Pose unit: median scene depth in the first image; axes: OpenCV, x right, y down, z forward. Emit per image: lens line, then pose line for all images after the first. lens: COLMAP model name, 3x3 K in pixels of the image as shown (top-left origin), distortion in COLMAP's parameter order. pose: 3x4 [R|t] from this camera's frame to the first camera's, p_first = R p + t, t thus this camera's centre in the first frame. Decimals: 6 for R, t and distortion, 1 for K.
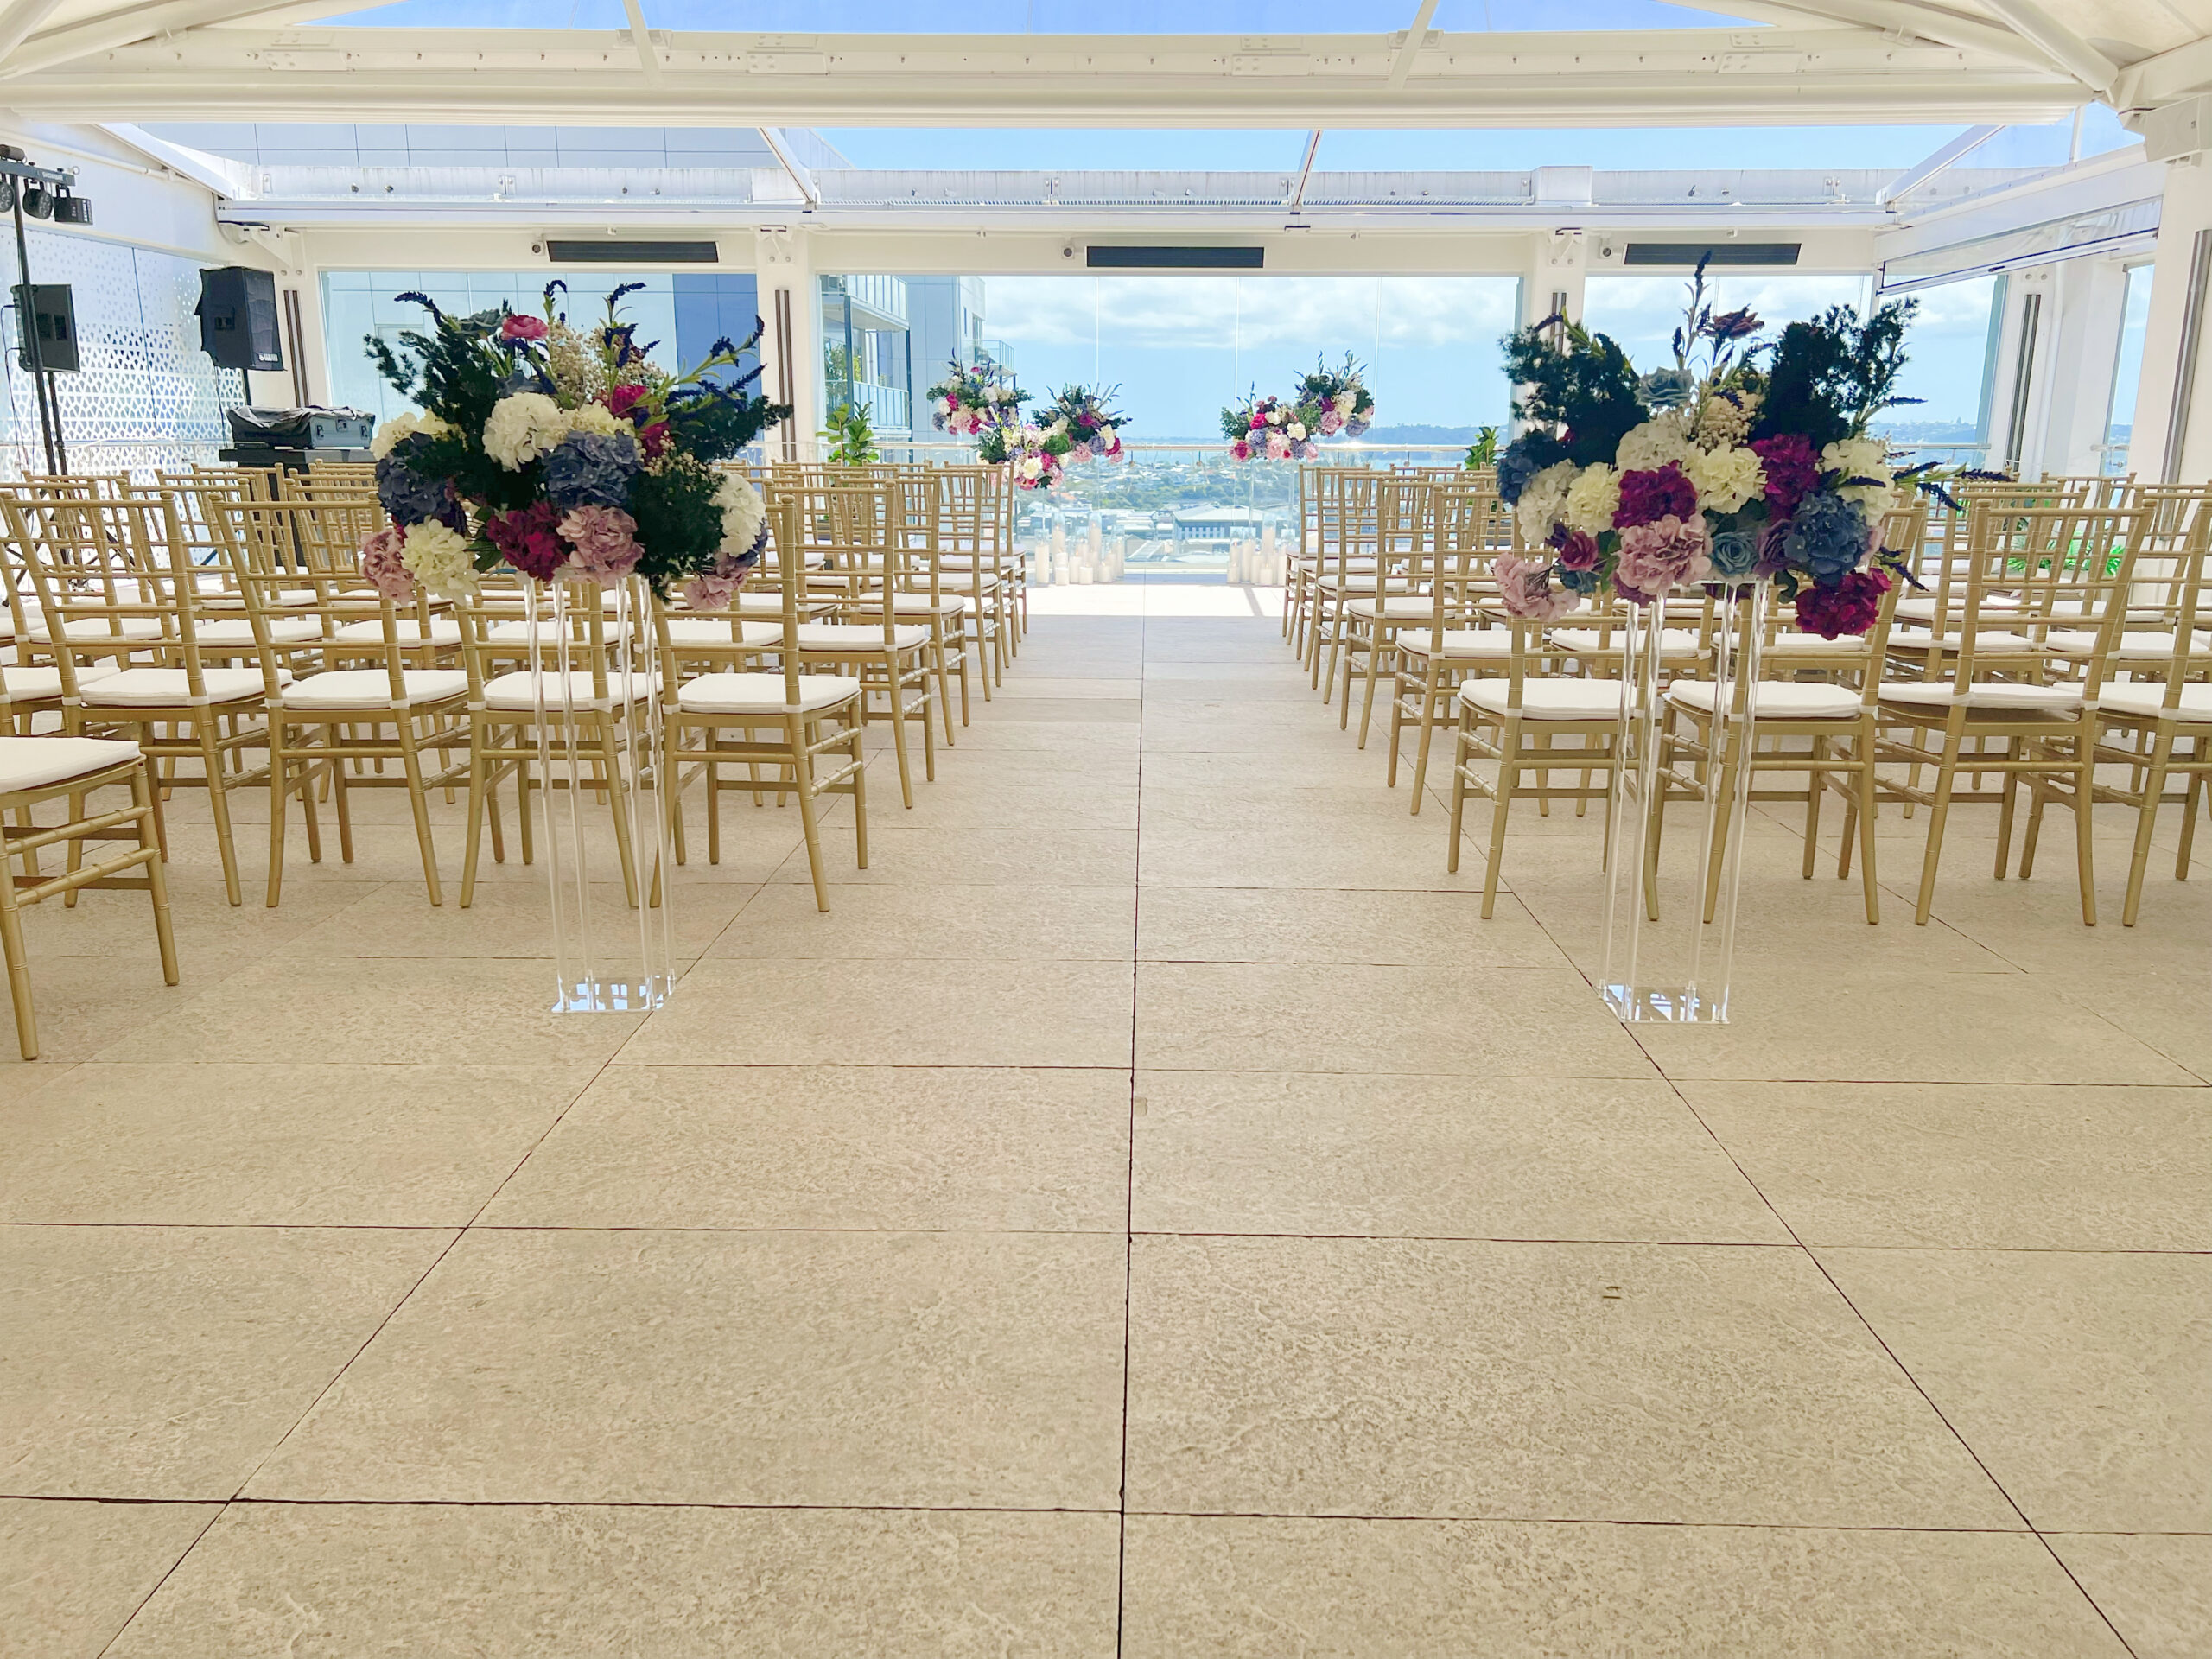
lens RADIAL K [[1693.2, 0, 1117.0], [0, 1693.2, 836.4], [0, 0, 1]] dist [0.141258, -0.001210]
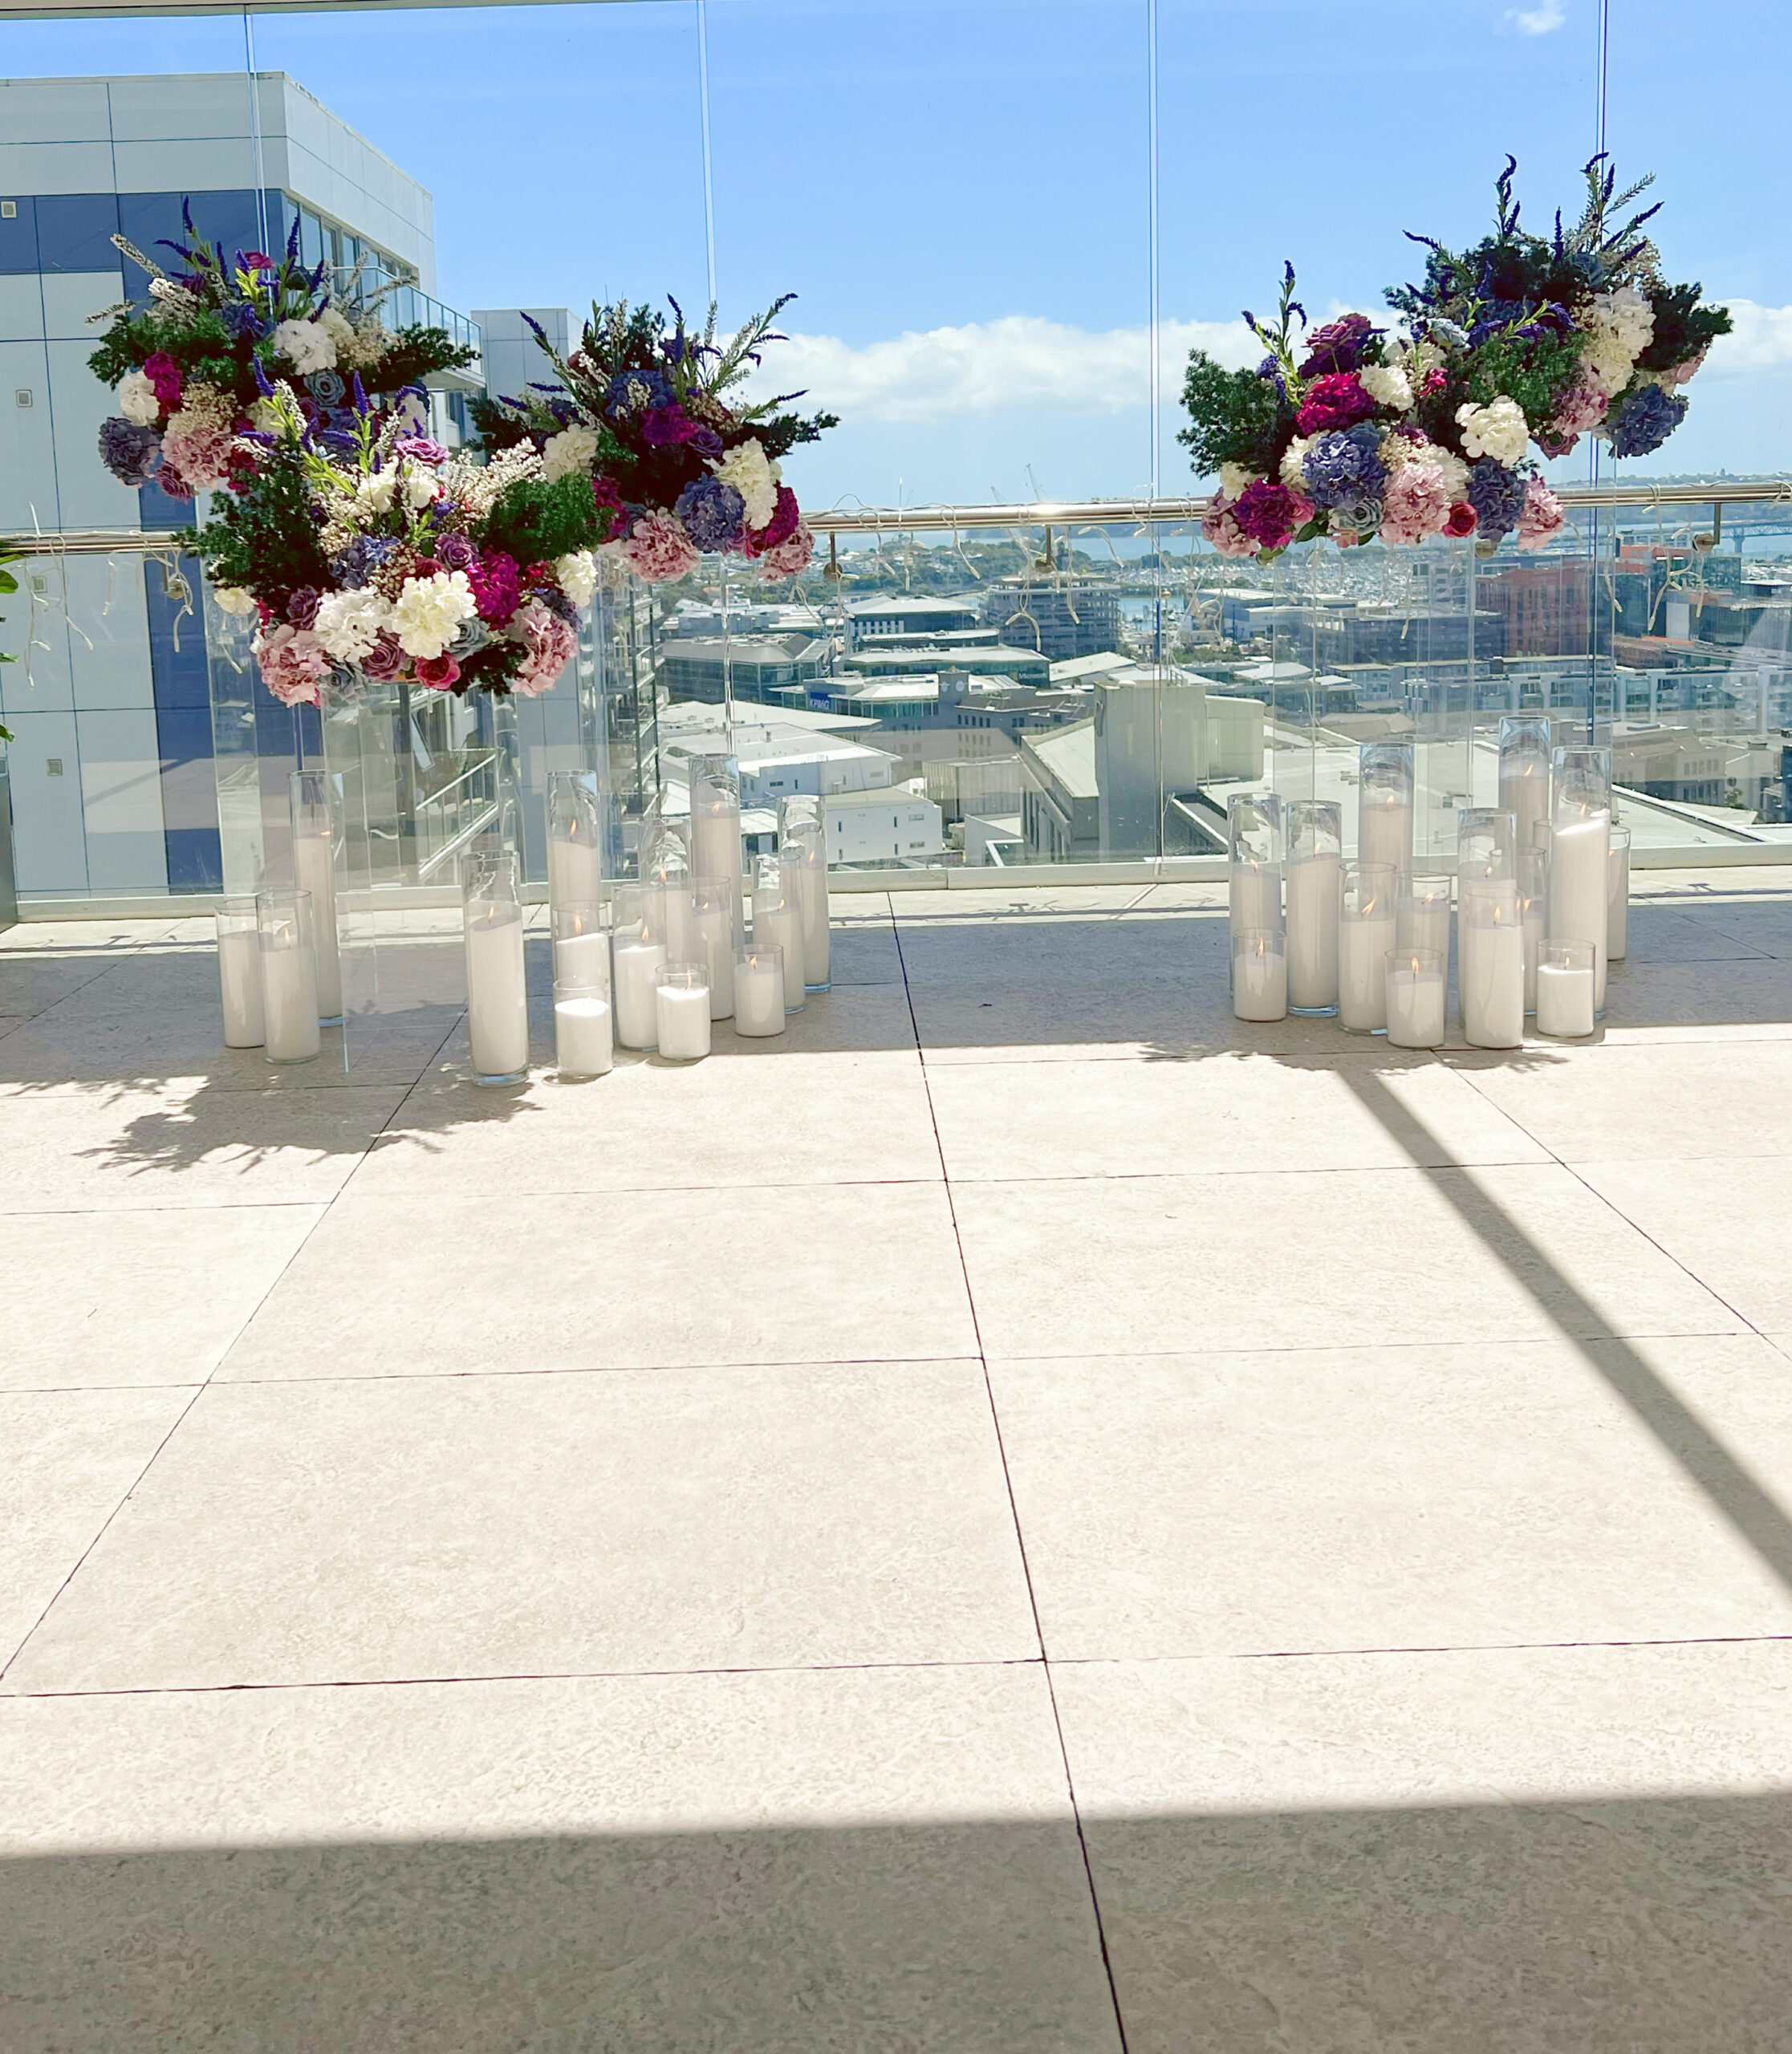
lens RADIAL K [[1949.6, 0, 818.4], [0, 1949.6, 753.1], [0, 0, 1]] dist [0.098743, -0.009604]
pose [[0.999124, -0.038024, 0.017469, -0.001771], [0.039746, 0.992911, -0.112021, -0.157128], [-0.013086, 0.112618, 0.993552, 0.699049]]
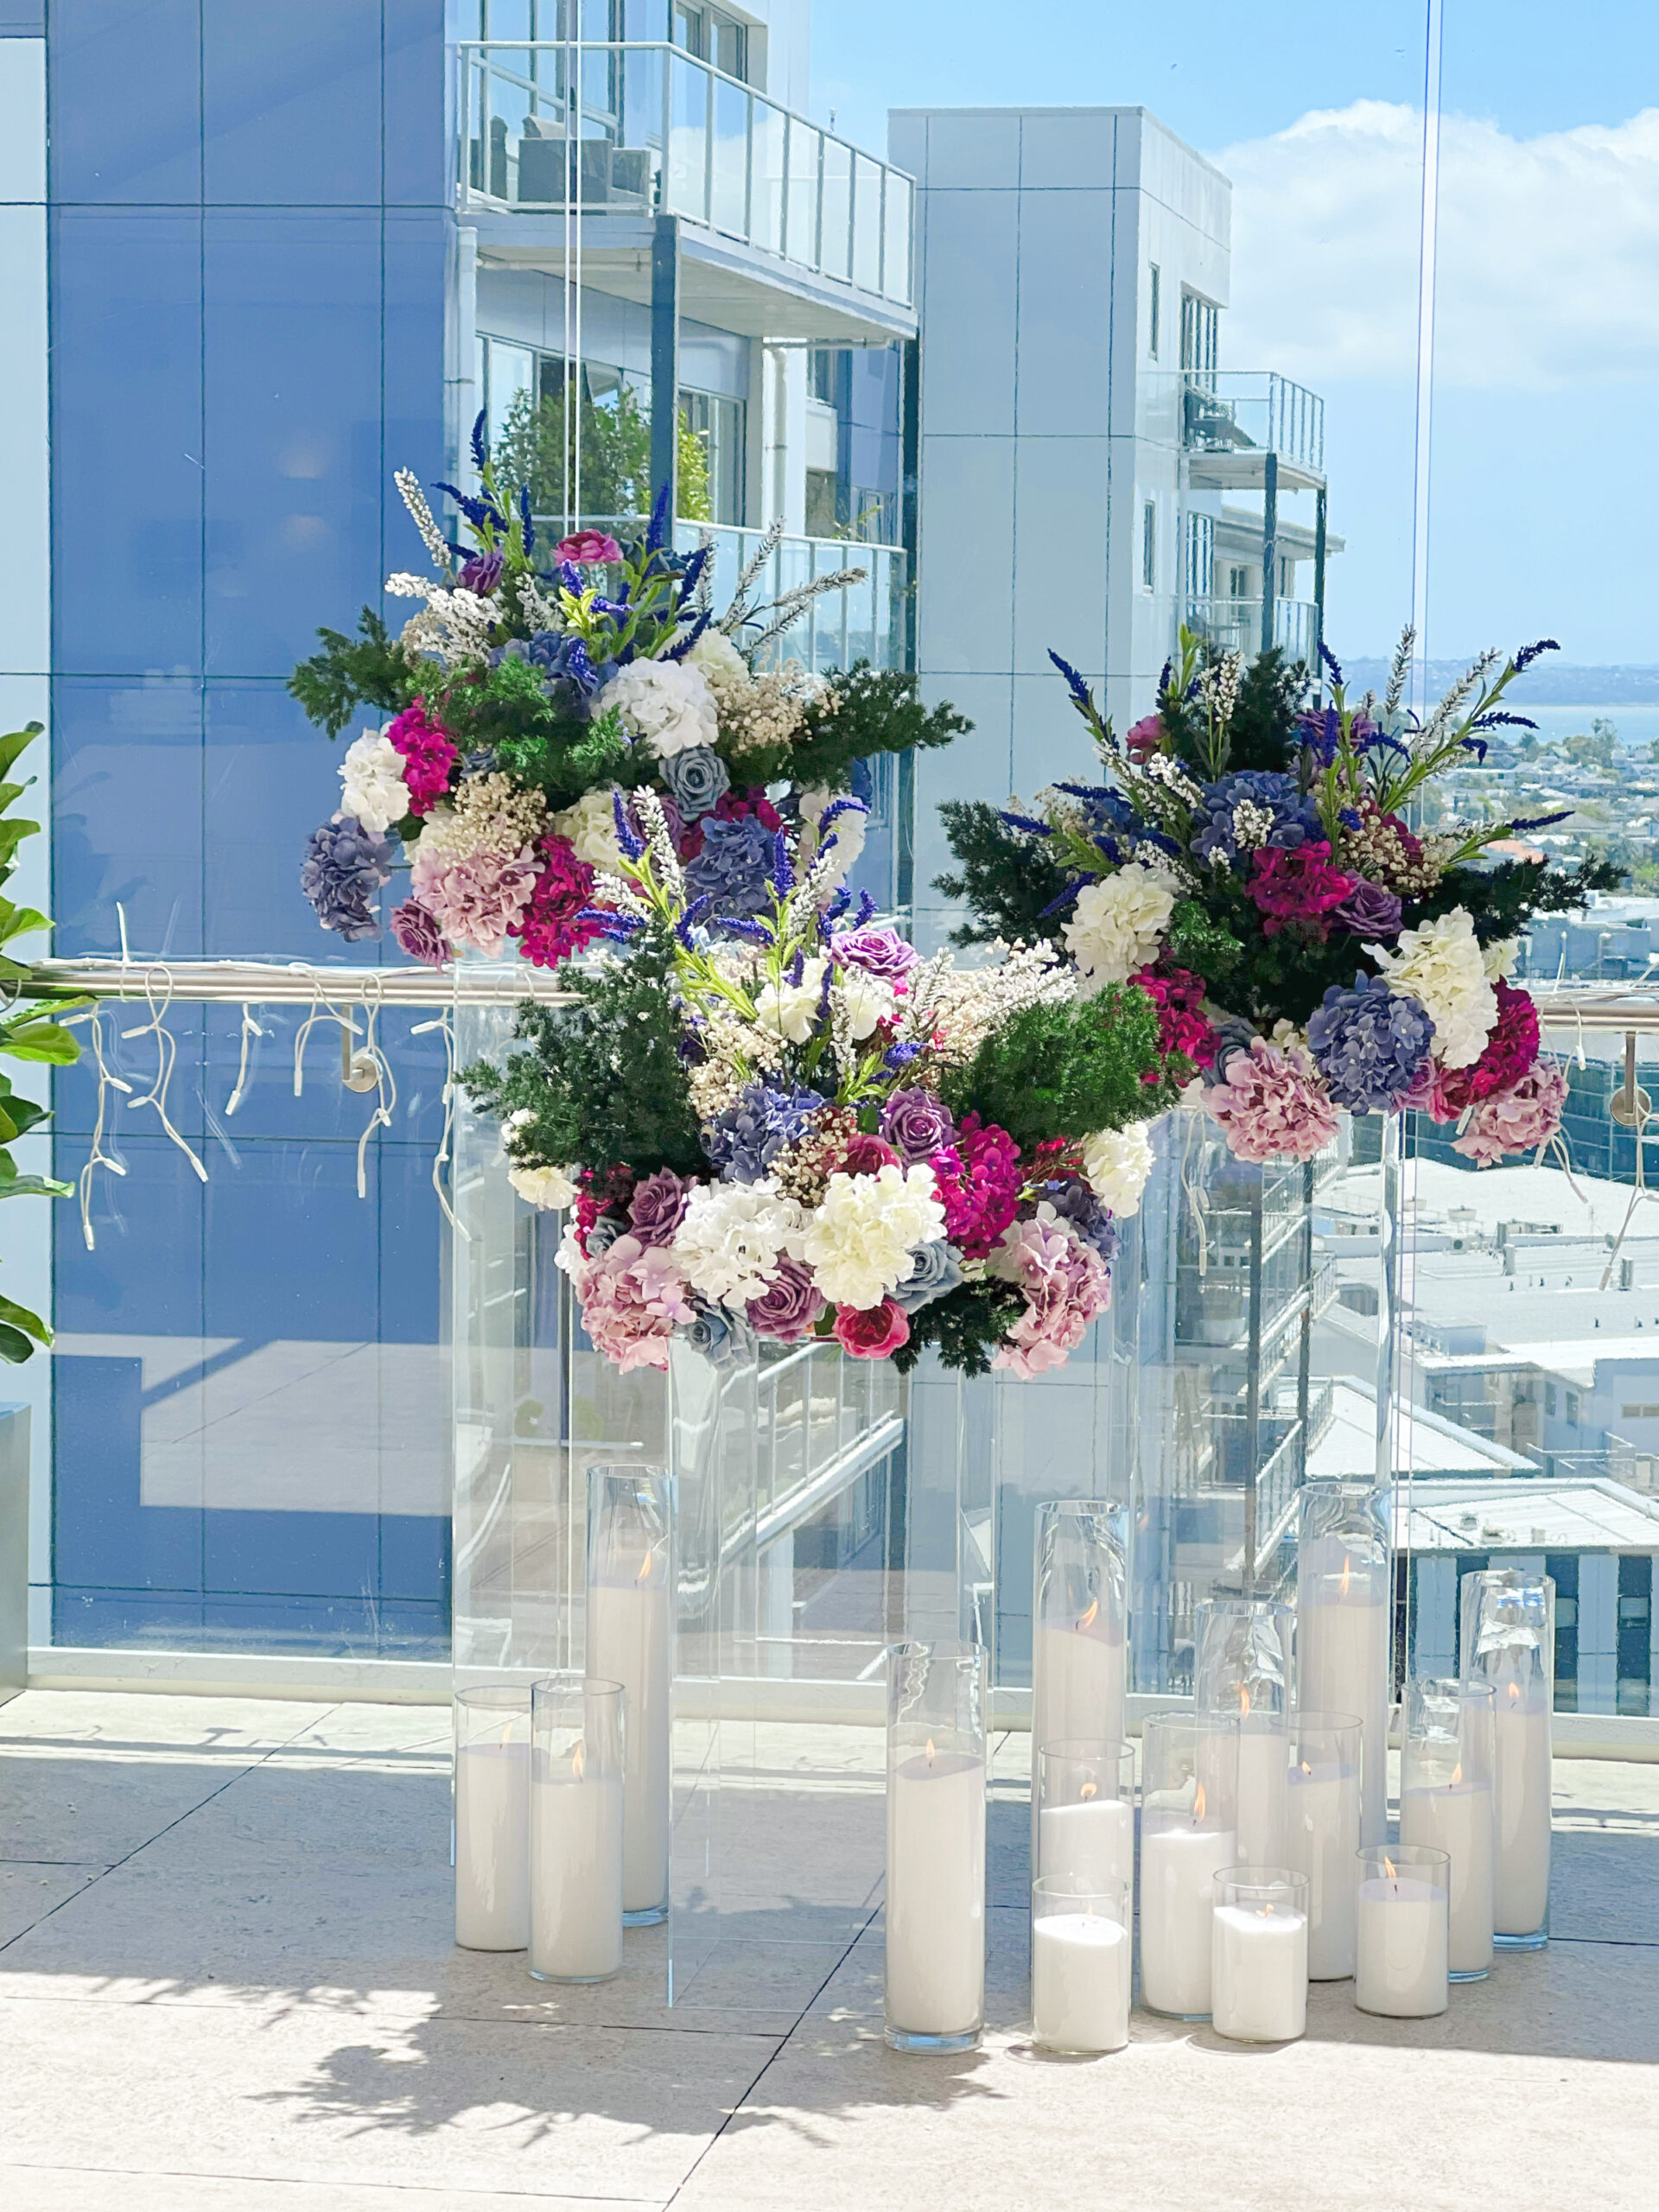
lens RADIAL K [[5510.6, 0, 829.5], [0, 5510.6, 1106.0], [0, 0, 1]] dist [-0.128166, 7.490016]
pose [[0.988115, 0.021724, -0.152173, 0.014224], [-0.044149, 0.988361, -0.145583, -0.153742], [0.147239, 0.150571, 0.977573, 0.534101]]
